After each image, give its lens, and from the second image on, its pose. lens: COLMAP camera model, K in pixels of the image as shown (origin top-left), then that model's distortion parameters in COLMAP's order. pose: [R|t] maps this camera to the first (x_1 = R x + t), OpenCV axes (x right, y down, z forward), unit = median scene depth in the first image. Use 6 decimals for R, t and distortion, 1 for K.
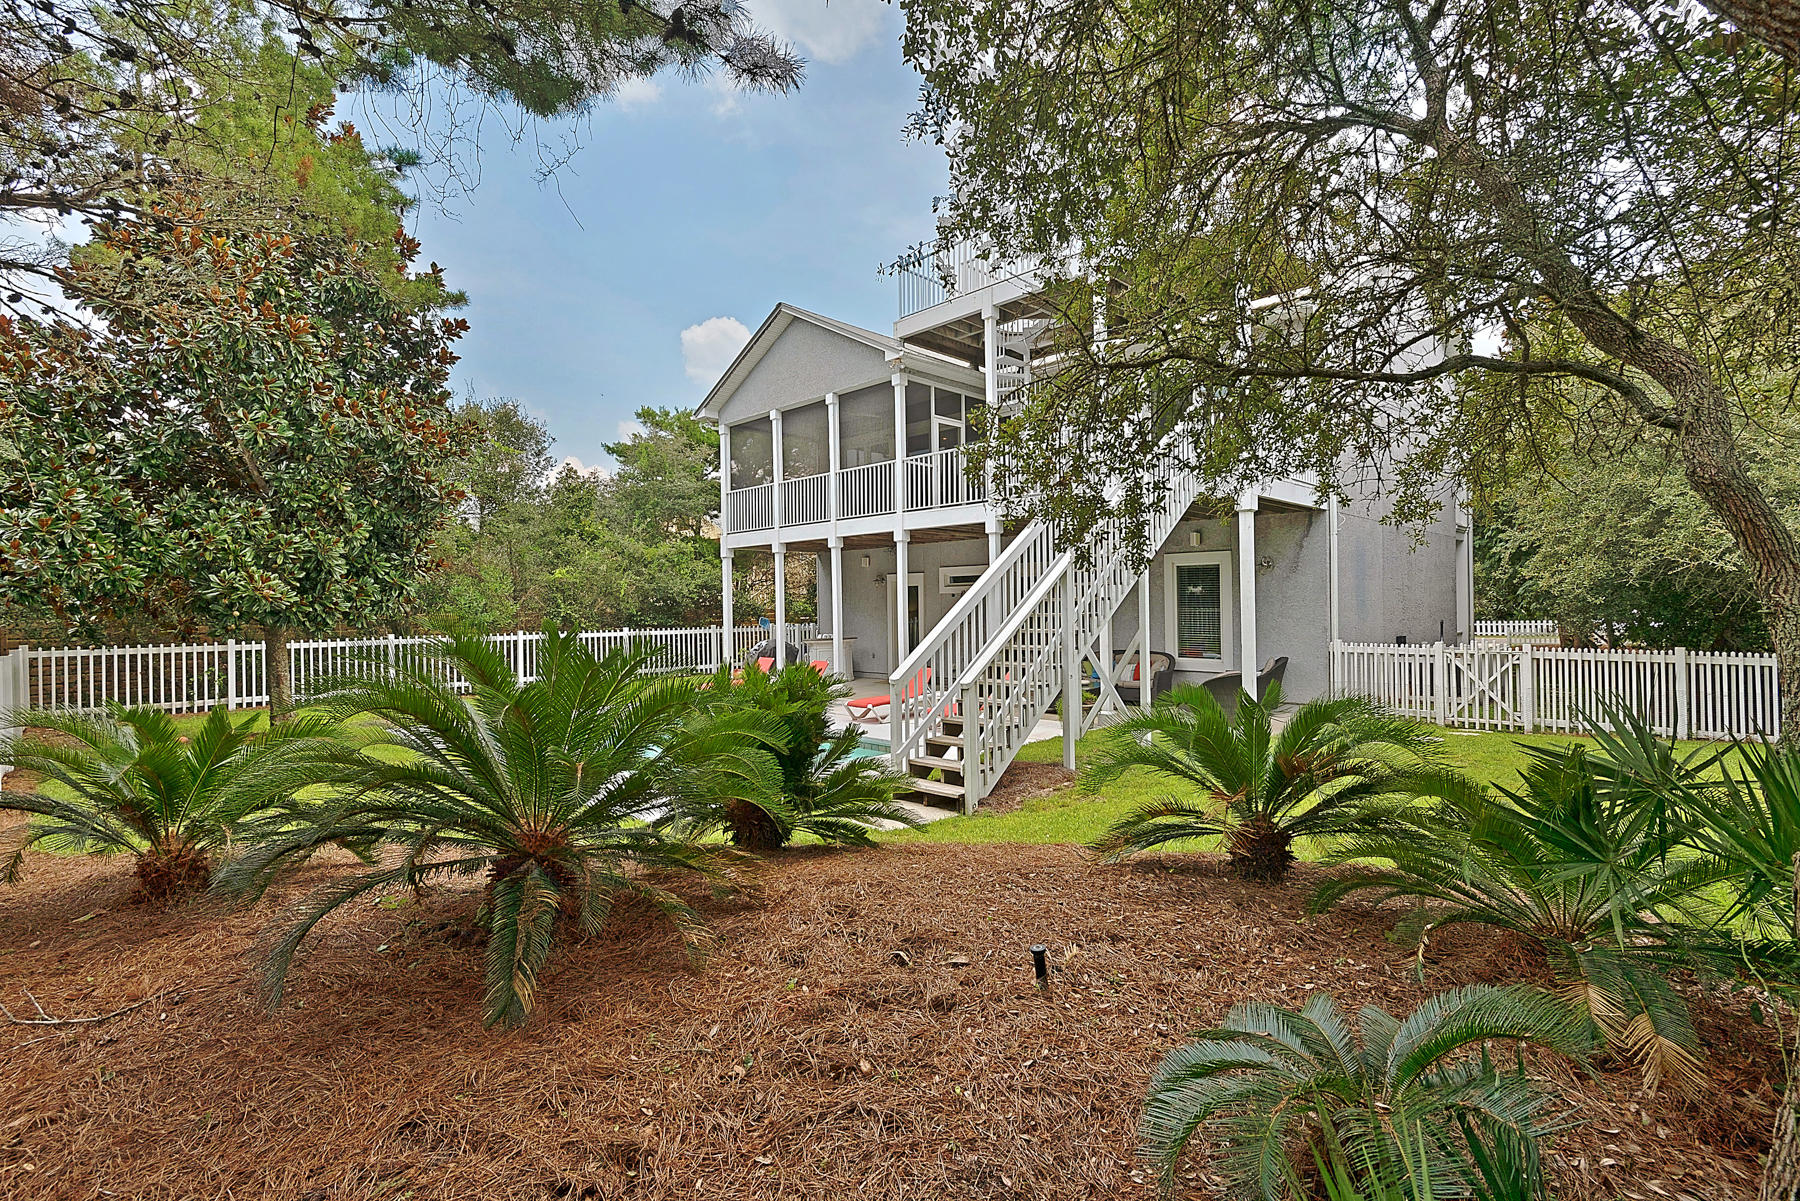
lens RADIAL K [[819.8, 0, 912.3], [0, 819.8, 601.9], [0, 0, 1]] dist [0.015227, -0.007817]
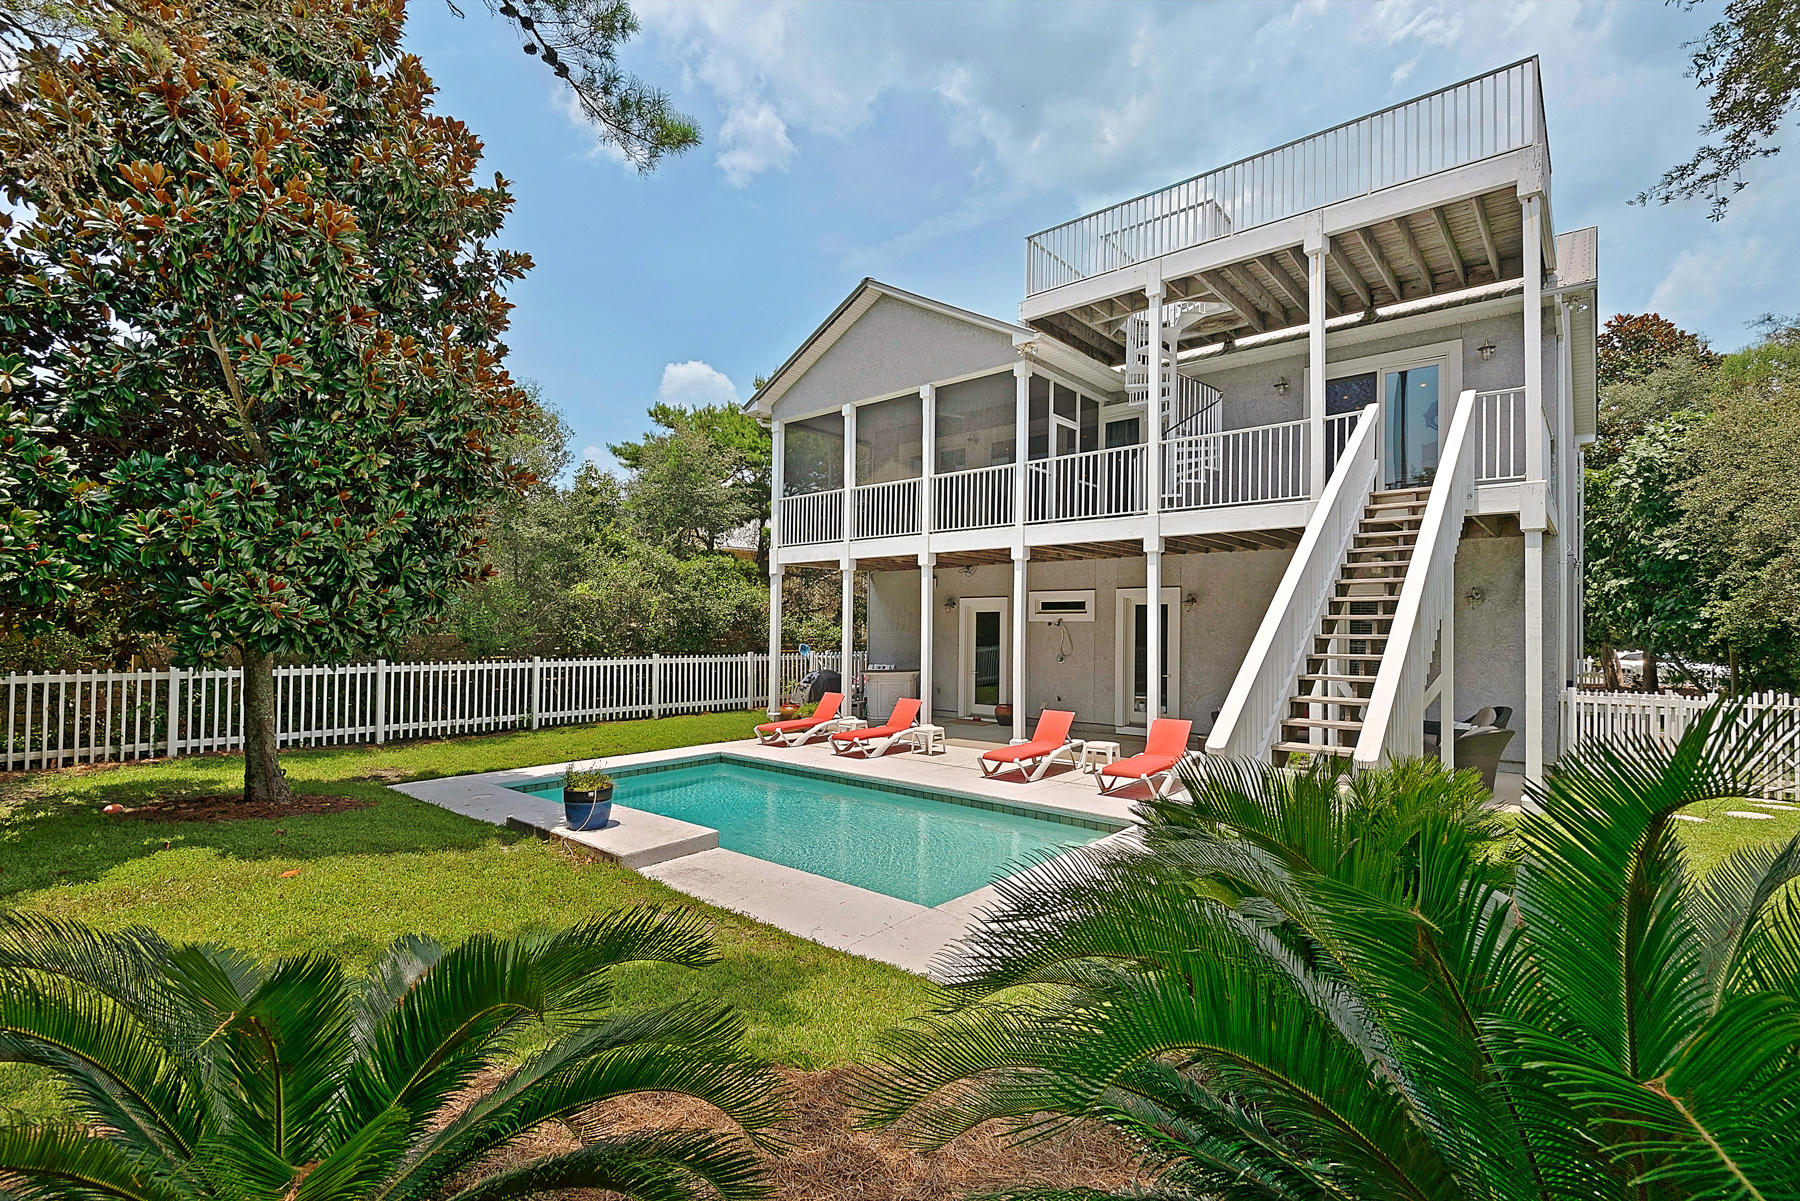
lens RADIAL K [[819.8, 0, 918.6], [0, 819.8, 610.4], [0, 0, 1]] dist [0.015227, -0.007817]
pose [[0.996832, 0.020758, 0.076780, -0.192216], [-0.019072, 0.999562, -0.022633, -0.001094], [-0.077216, 0.021097, 0.996791, 0.176658]]
